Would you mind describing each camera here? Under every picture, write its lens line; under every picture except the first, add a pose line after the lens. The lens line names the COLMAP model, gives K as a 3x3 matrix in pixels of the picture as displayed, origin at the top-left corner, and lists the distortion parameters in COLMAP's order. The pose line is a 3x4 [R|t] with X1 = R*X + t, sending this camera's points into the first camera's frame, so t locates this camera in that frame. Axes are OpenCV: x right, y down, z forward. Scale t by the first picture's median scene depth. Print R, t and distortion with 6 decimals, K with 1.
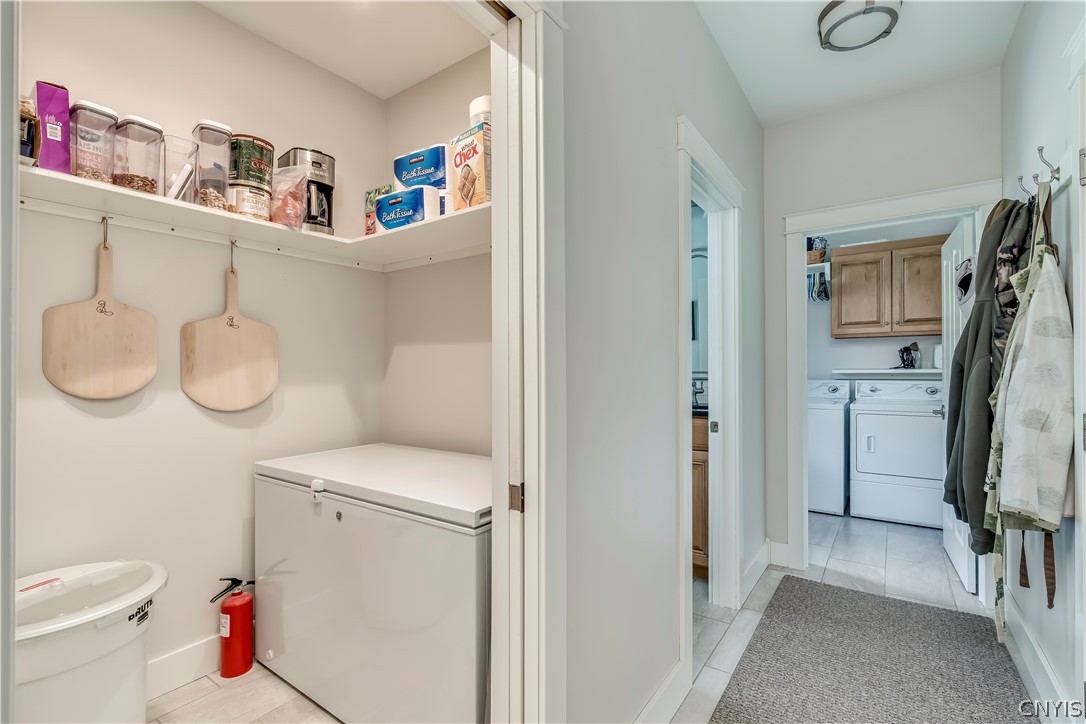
lens RADIAL K [[492.0, 0, 543.2], [0, 492.0, 365.8], [0, 0, 1]] dist [-0.011275, 0.003566]
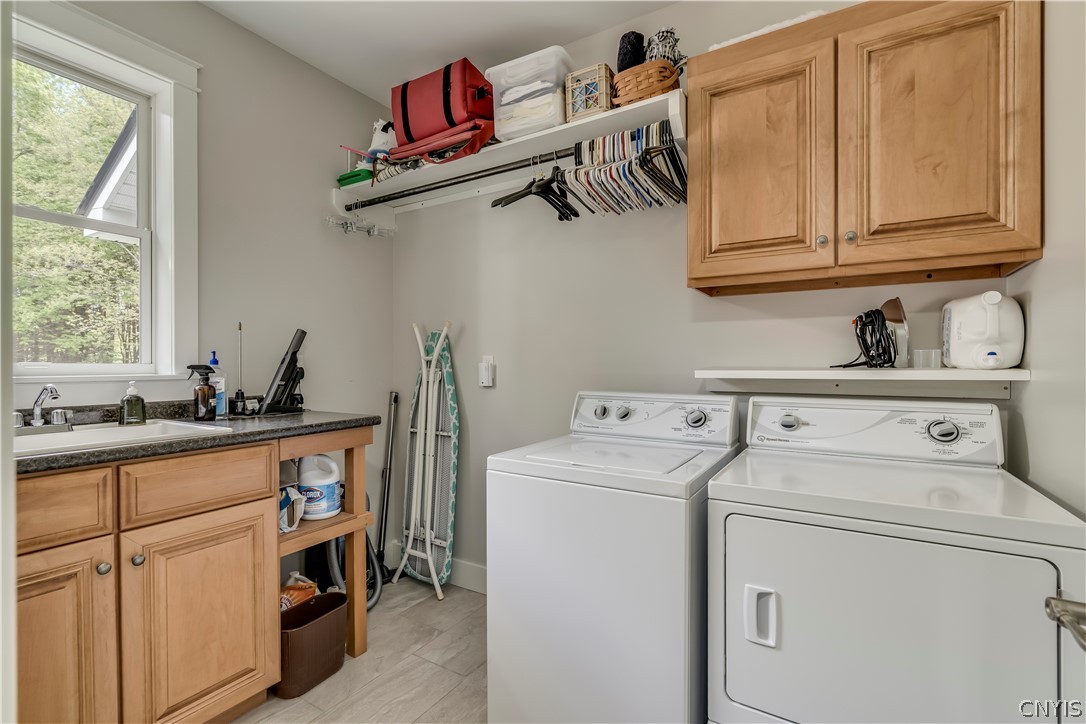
lens RADIAL K [[492.0, 0, 541.4], [0, 492.0, 362.4], [0, 0, 1]] dist [-0.011275, 0.003566]
pose [[0.997301, 0.006334, 0.073146, 0.461214], [-0.006077, 0.999975, -0.003728, 0.004382], [-0.073168, 0.003274, 0.997314, 0.644228]]
